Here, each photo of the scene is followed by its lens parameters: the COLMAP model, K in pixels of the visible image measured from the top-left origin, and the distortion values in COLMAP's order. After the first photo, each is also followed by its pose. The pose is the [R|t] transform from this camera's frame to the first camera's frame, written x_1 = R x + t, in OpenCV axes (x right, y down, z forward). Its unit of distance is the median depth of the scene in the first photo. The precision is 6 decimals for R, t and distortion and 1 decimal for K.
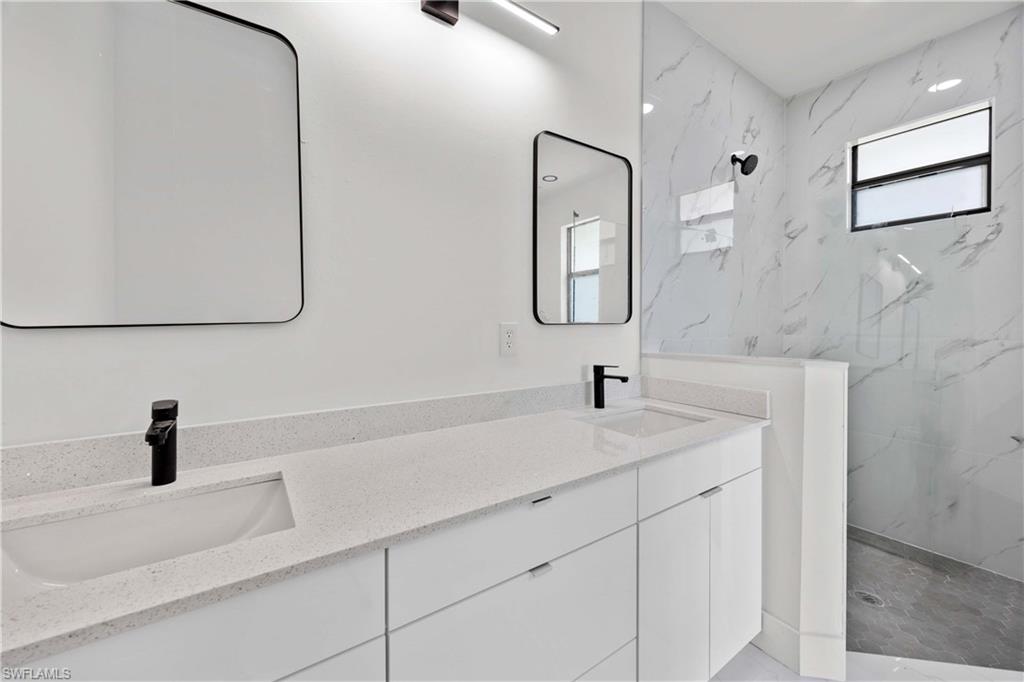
lens RADIAL K [[379.1, 0, 483.1], [0, 379.1, 327.2], [0, 0, 1]] dist [0.004258, 0.000512]
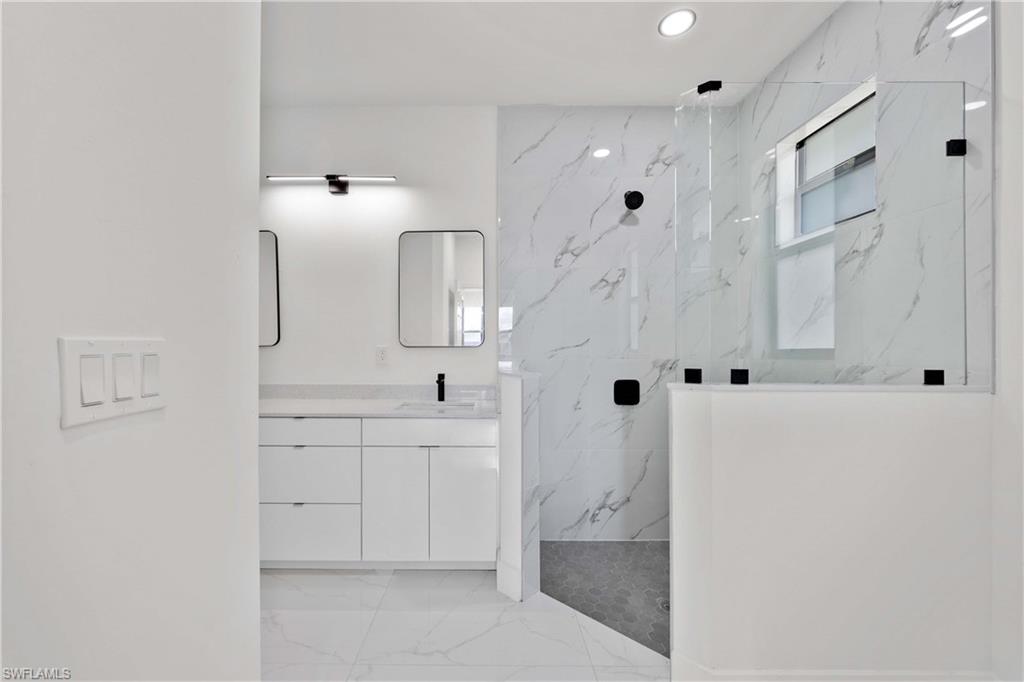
lens RADIAL K [[379.1, 0, 507.9], [0, 379.1, 345.0], [0, 0, 1]] dist [0.004258, 0.000512]
pose [[0.840568, -0.002711, -0.541699, 1.113618], [-0.003785, 0.999934, -0.010877, -0.000749], [0.541693, 0.011193, 0.840502, -0.113324]]
